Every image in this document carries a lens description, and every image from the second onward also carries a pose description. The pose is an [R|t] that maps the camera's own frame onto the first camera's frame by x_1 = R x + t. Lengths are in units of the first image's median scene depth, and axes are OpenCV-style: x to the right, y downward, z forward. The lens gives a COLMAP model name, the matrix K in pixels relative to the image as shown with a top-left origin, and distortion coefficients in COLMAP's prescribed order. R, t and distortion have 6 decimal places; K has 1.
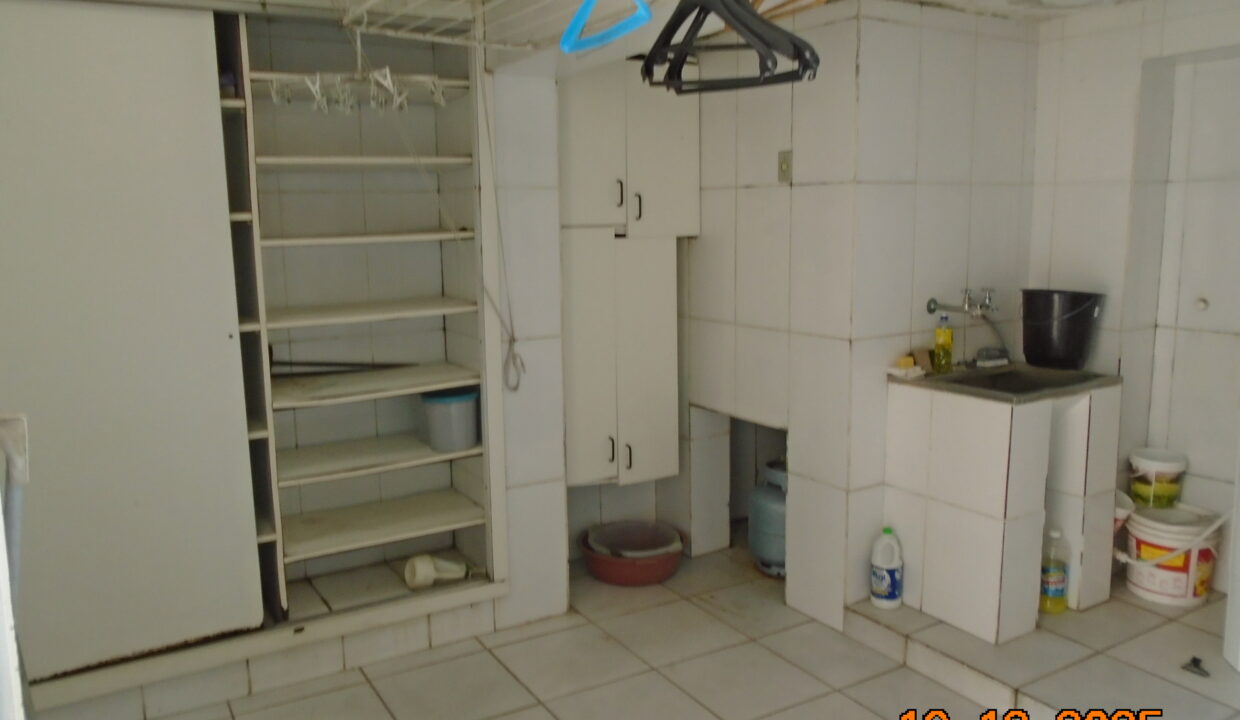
lens RADIAL K [[929.3, 0, 605.1], [0, 929.3, 355.7], [0, 0, 1]] dist [-0.044895, 0.030488]
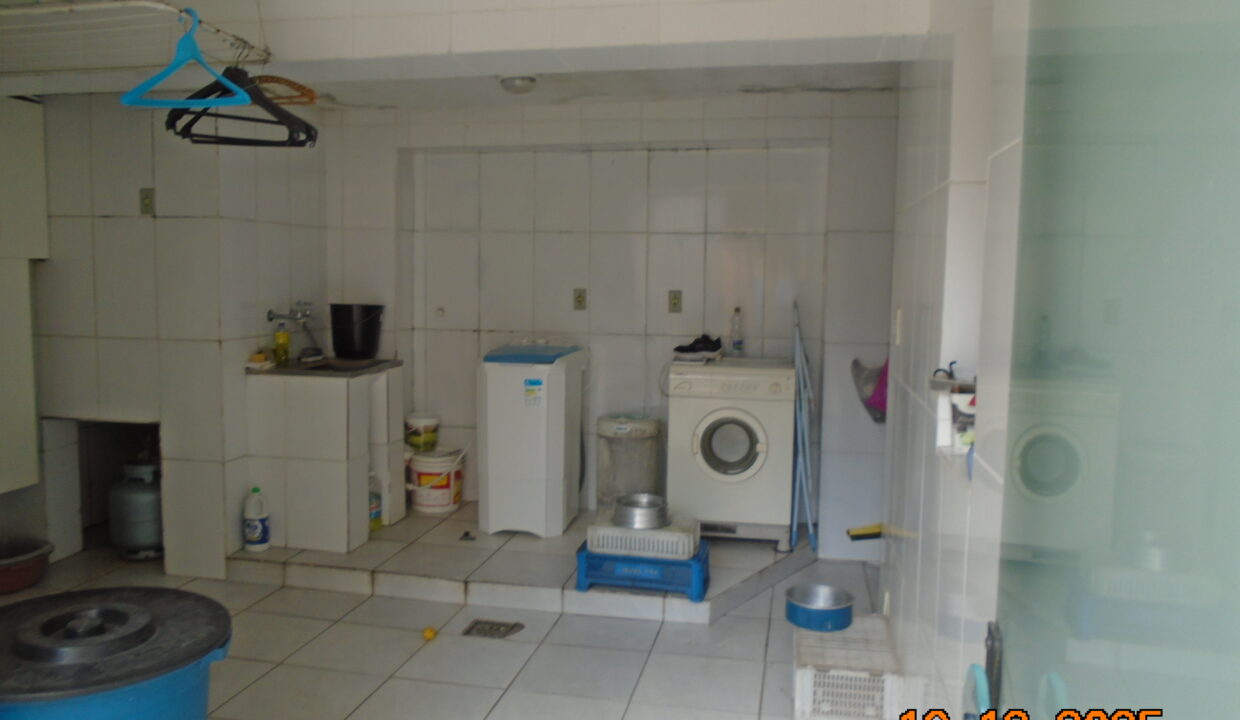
lens RADIAL K [[929.3, 0, 605.1], [0, 929.3, 355.7], [0, 0, 1]] dist [-0.044895, 0.030488]
pose [[0.670716, -0.040069, 0.740631, -0.306410], [0.085461, 0.996064, -0.023506, 0.075243], [-0.736774, 0.079060, 0.671501, -0.225812]]
